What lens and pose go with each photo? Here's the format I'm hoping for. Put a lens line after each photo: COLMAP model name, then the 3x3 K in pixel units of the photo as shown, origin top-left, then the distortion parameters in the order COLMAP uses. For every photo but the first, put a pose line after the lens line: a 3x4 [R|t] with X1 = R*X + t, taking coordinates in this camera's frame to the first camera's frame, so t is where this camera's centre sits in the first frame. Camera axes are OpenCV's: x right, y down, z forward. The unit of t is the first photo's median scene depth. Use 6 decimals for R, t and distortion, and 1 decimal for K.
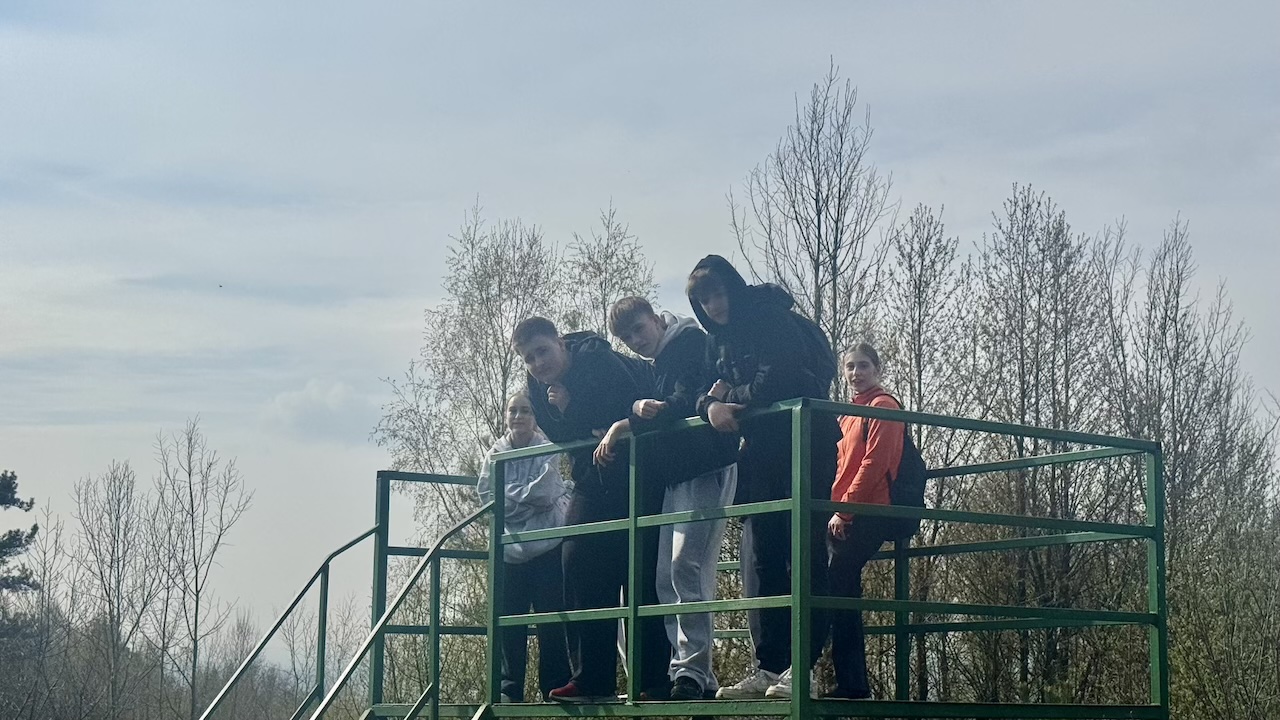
lens RADIAL K [[2229.4, 0, 640.0], [0, 2229.4, 360.0], [0, 0, 1]] dist [0.004683, 0.069391]
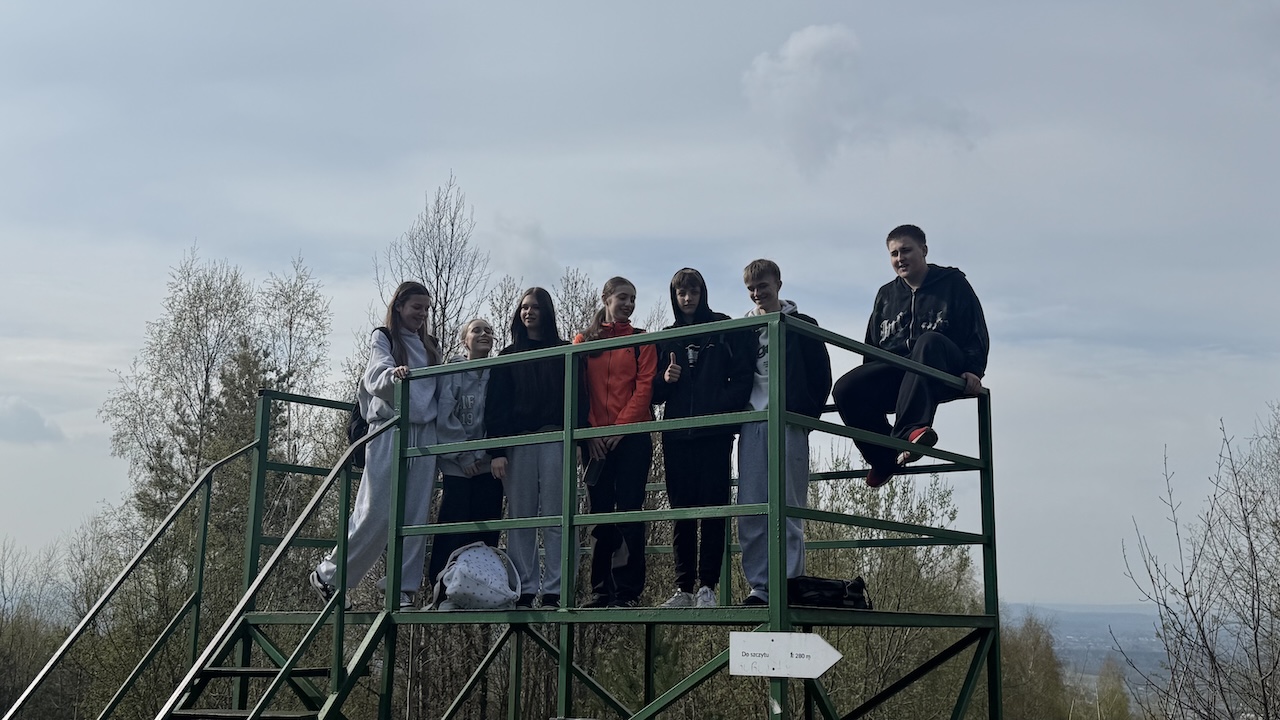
lens RADIAL K [[1337.9, 0, 641.2], [0, 1337.9, 387.3], [0, 0, 1]] dist [0.054464, 0.002605]
pose [[0.951989, 0.053200, 0.301473, -0.055663], [-0.048080, 0.998546, -0.024385, 0.022510], [-0.302332, 0.008719, 0.953163, 0.138716]]
